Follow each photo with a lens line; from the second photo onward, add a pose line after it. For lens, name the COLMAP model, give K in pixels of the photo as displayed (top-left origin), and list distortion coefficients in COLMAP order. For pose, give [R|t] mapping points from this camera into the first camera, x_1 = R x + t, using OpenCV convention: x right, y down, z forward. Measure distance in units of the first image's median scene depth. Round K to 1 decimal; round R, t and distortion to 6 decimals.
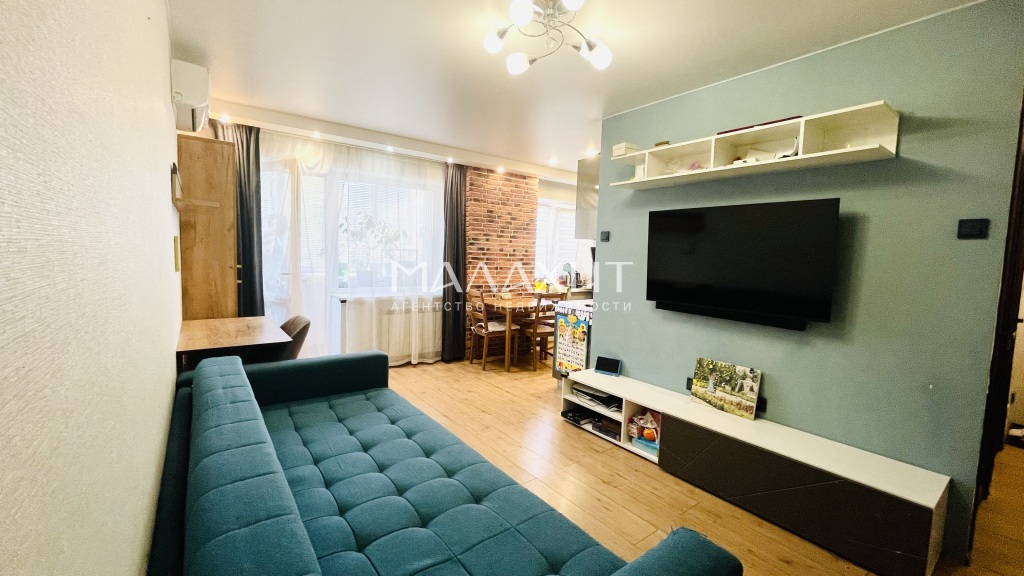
lens RADIAL K [[408.2, 0, 511.5], [0, 408.2, 288.7], [0, 0, 1]] dist [0.002015, 0.000188]
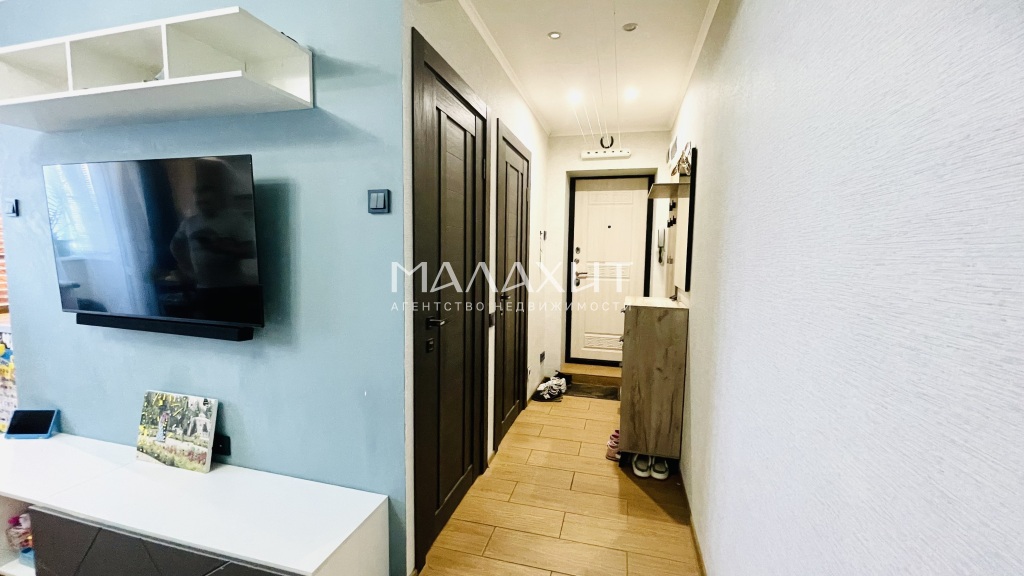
lens RADIAL K [[408.2, 0, 514.3], [0, 408.2, 289.5], [0, 0, 1]] dist [0.002015, 0.000188]
pose [[0.796214, -0.070337, 0.600912, 0.594775], [0.056374, 0.997523, 0.042065, 0.009143], [-0.602383, 0.000383, 0.798207, 0.120416]]
